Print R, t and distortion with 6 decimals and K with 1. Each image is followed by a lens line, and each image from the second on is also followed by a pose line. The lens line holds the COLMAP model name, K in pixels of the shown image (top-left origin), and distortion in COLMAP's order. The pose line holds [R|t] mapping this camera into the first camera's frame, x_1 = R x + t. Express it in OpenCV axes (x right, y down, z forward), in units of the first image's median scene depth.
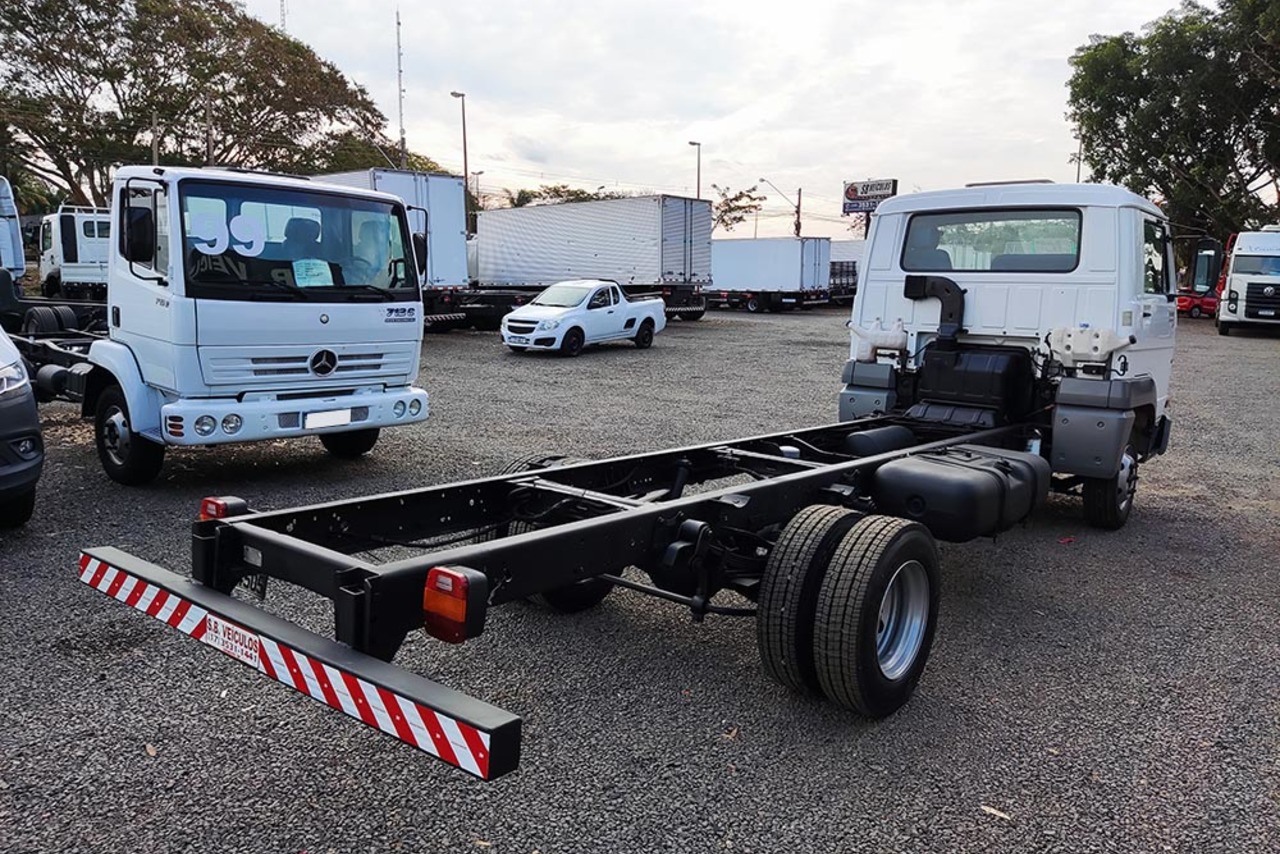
lens RADIAL K [[982.5, 0, 640.0], [0, 982.5, 427.0], [0, 0, 1]] dist [0.024966, -0.003381]
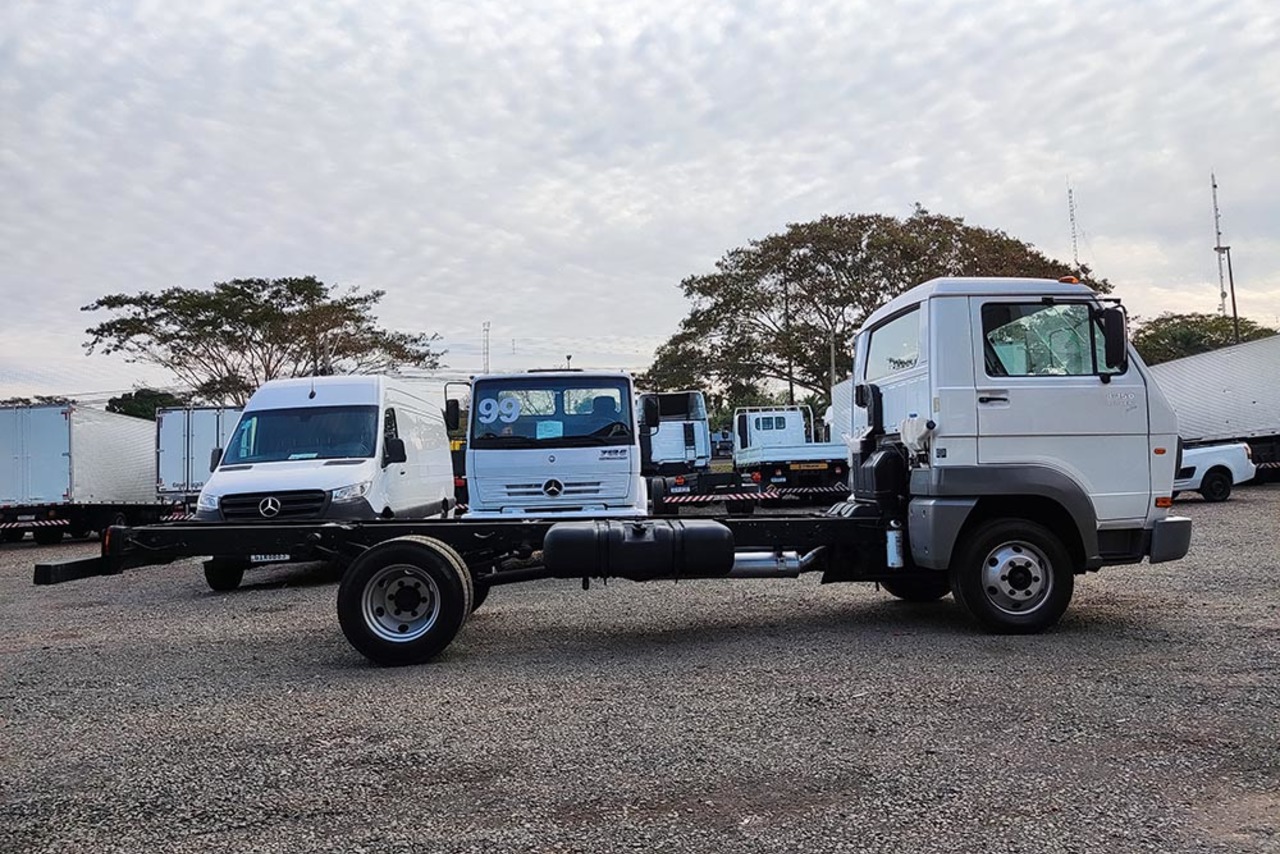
lens RADIAL K [[982.5, 0, 640.0], [0, 982.5, 427.0], [0, 0, 1]] dist [0.024966, -0.003381]
pose [[0.661451, -0.083429, -0.745334, 0.841456], [-0.060313, 0.984658, -0.163743, 0.075614], [0.747559, 0.153261, 0.646271, 0.115152]]
